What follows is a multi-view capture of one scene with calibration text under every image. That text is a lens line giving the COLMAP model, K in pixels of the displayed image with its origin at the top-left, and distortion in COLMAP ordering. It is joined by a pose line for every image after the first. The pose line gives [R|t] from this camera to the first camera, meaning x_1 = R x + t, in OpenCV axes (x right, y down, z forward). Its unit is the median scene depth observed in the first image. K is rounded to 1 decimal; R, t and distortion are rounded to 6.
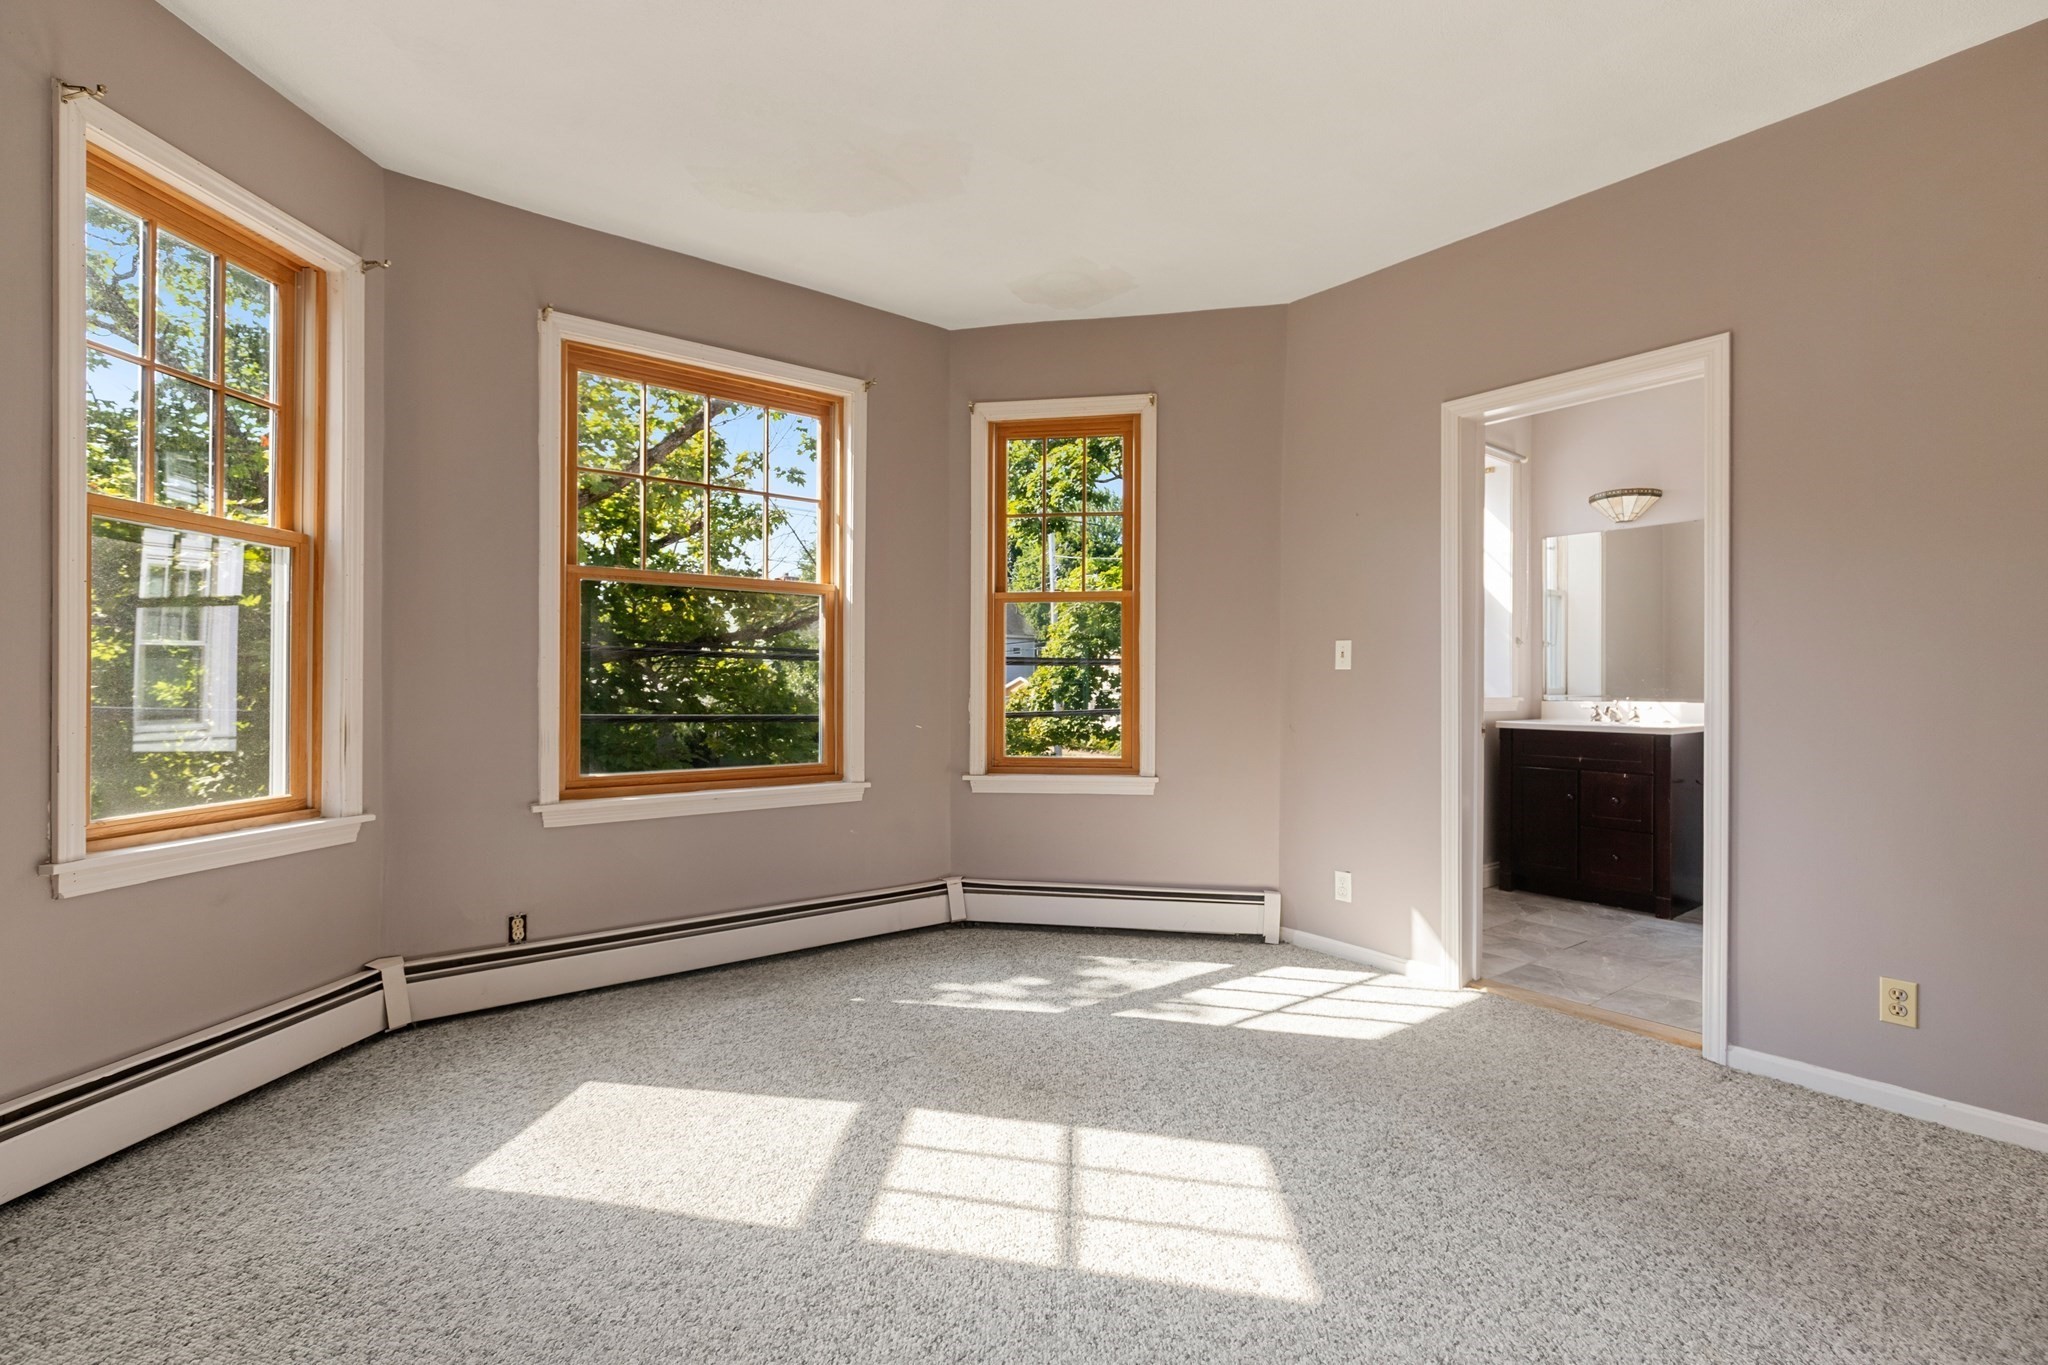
lens RADIAL K [[921.3, 0, 1012.9], [0, 921.3, 686.6], [0, 0, 1]] dist [0.007237, -0.001420]
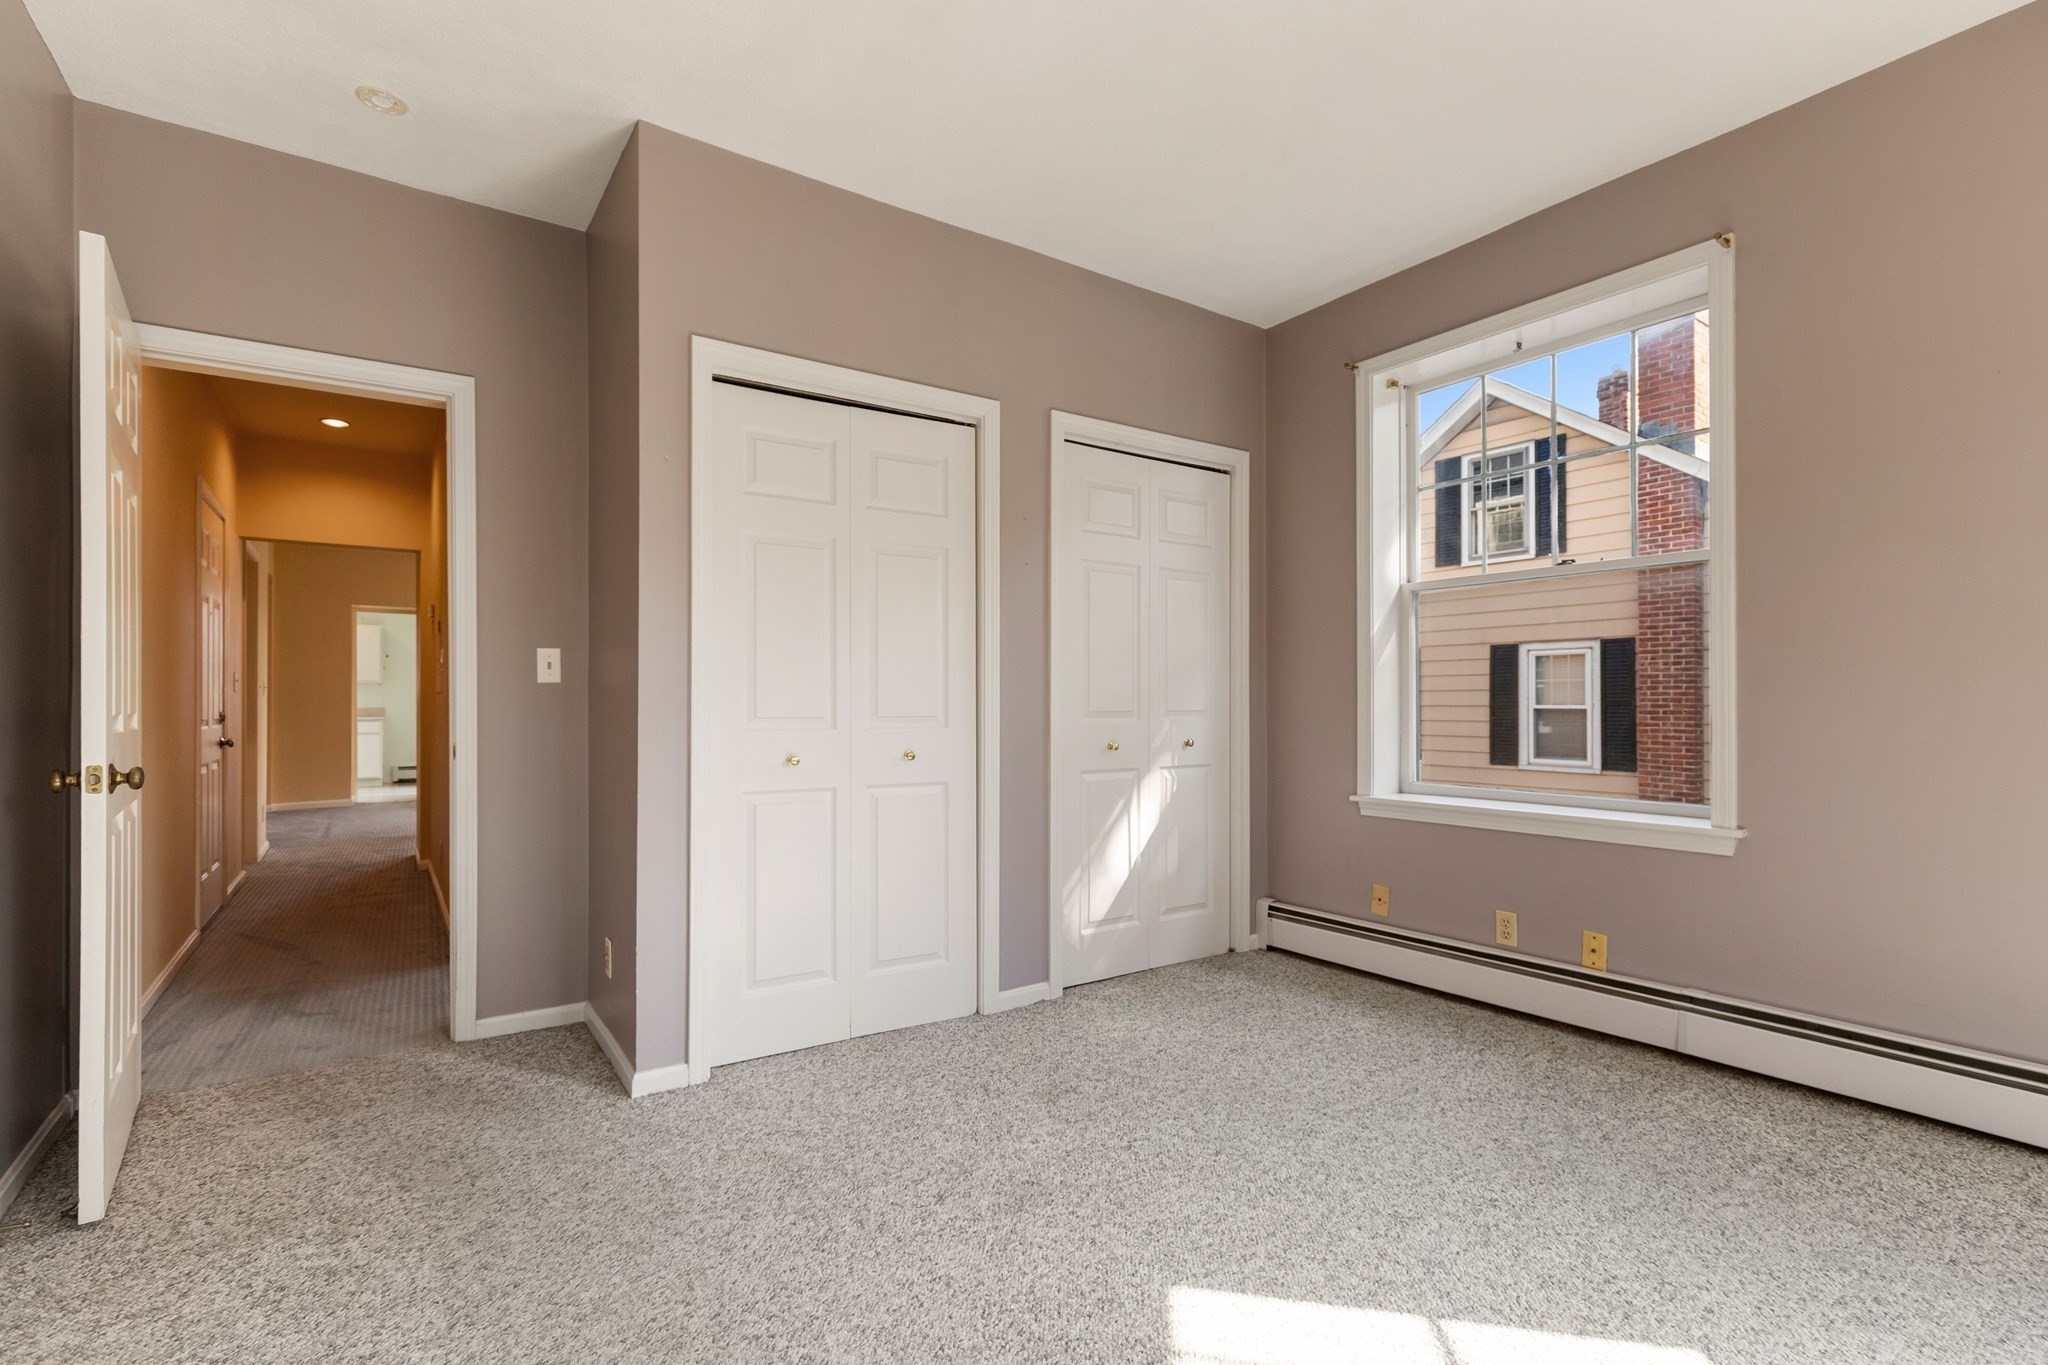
lens RADIAL K [[921.3, 0, 1012.9], [0, 921.3, 686.6], [0, 0, 1]] dist [0.007237, -0.001420]
pose [[-0.998265, -0.002611, 0.058827, 0.416366], [-0.003390, 0.999908, -0.013135, 0.000582], [-0.058787, -0.013311, -0.998182, 1.881522]]
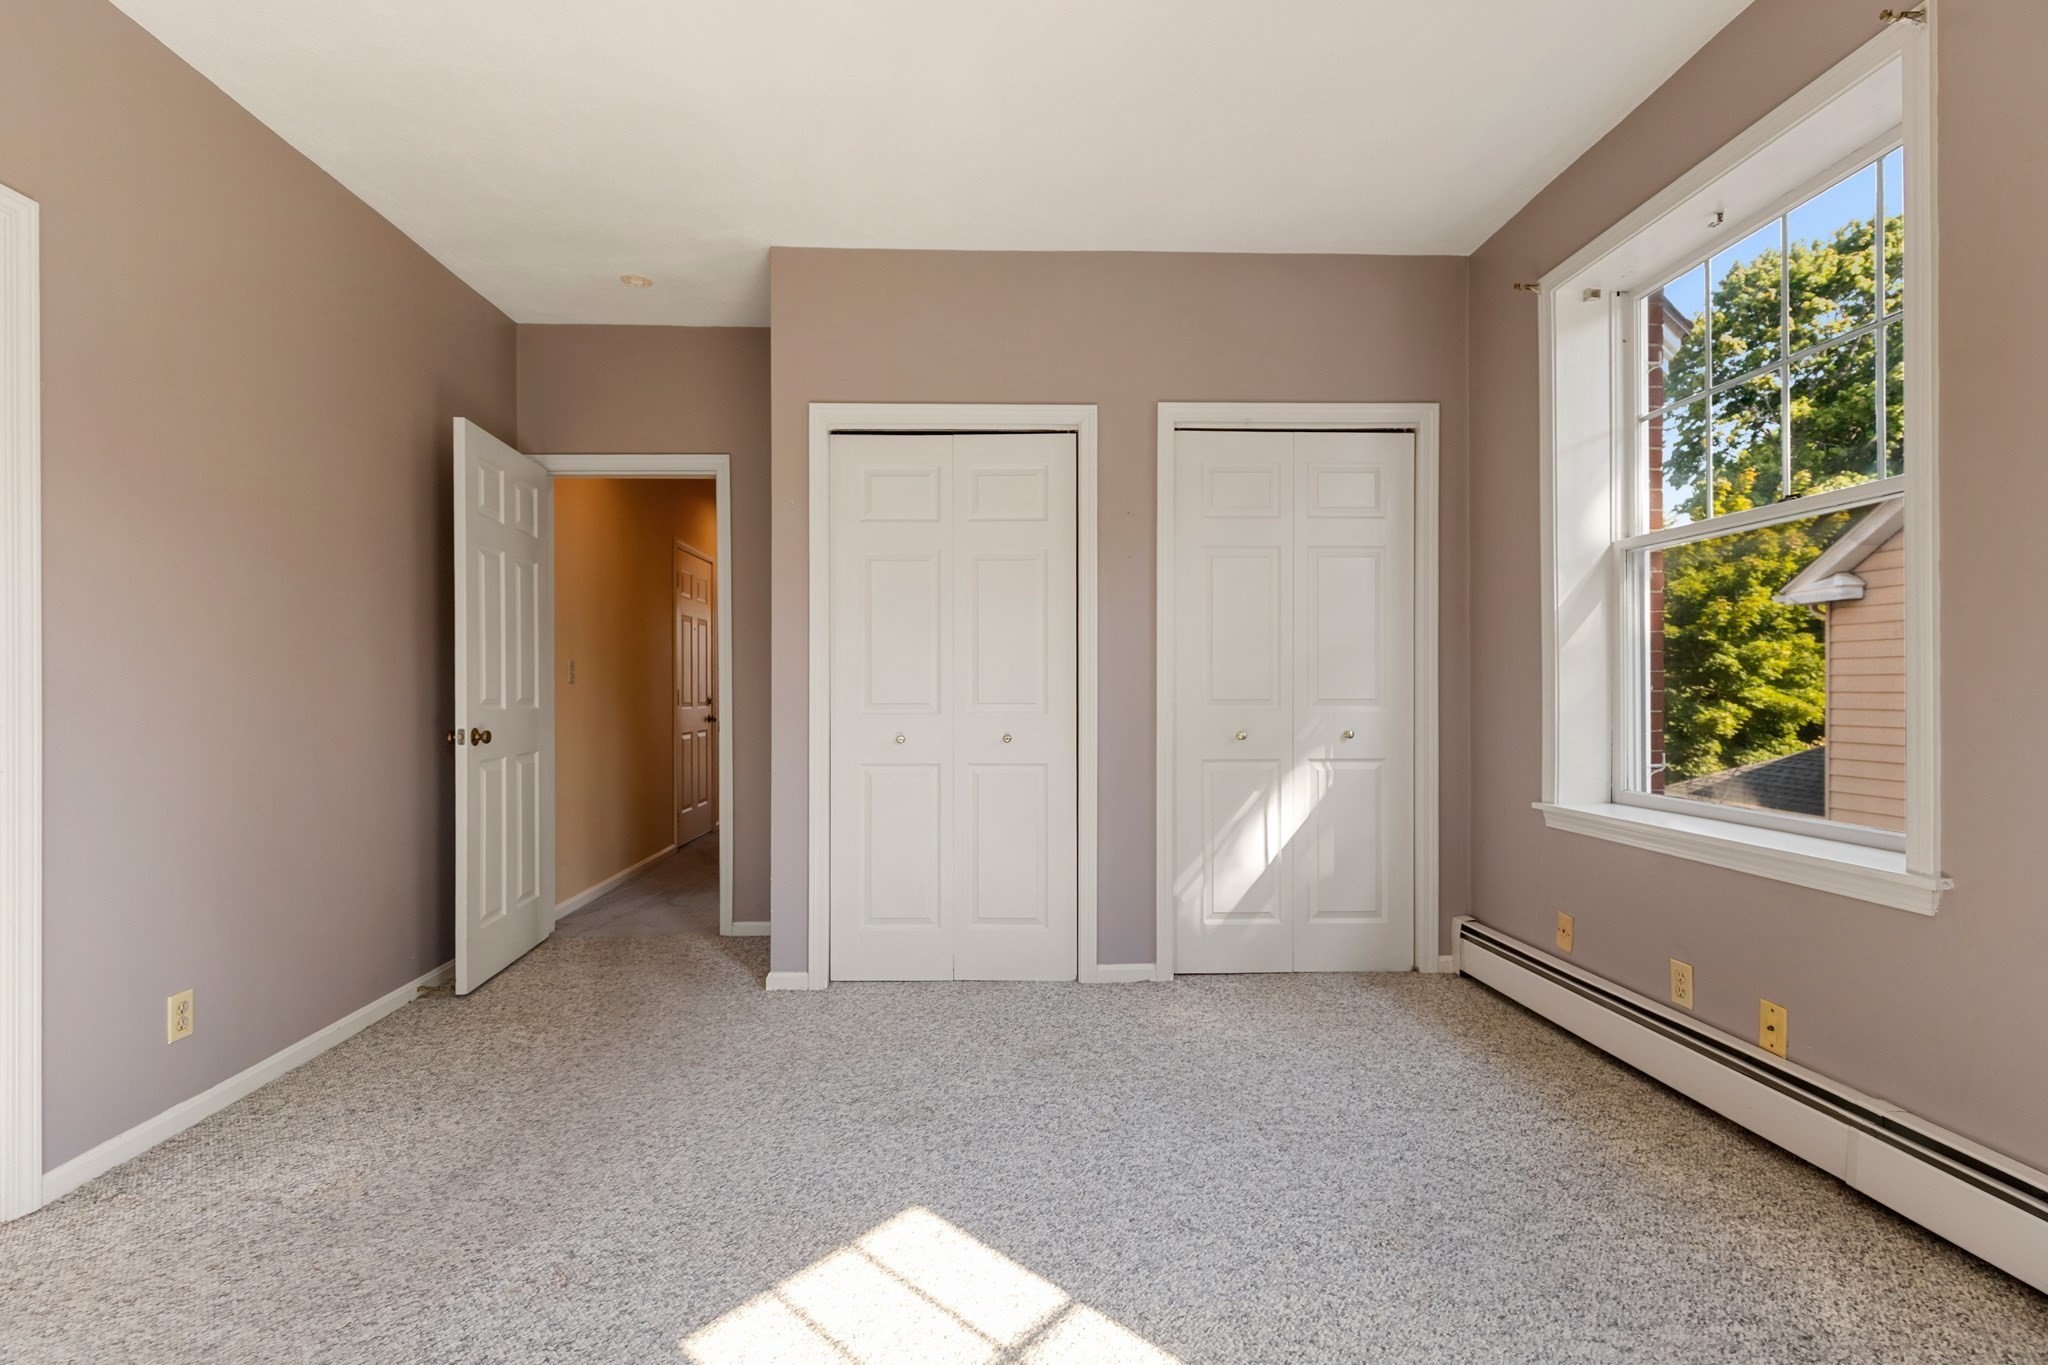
lens RADIAL K [[920.8, 0, 1019.4], [0, 920.8, 678.2], [0, 0, 1]] dist [0.006853, -0.000445]
pose [[-0.817819, 0.004802, 0.575456, -0.419491], [0.000763, 0.999973, -0.007259, -0.003957], [-0.575475, -0.005497, -0.817801, 1.730552]]
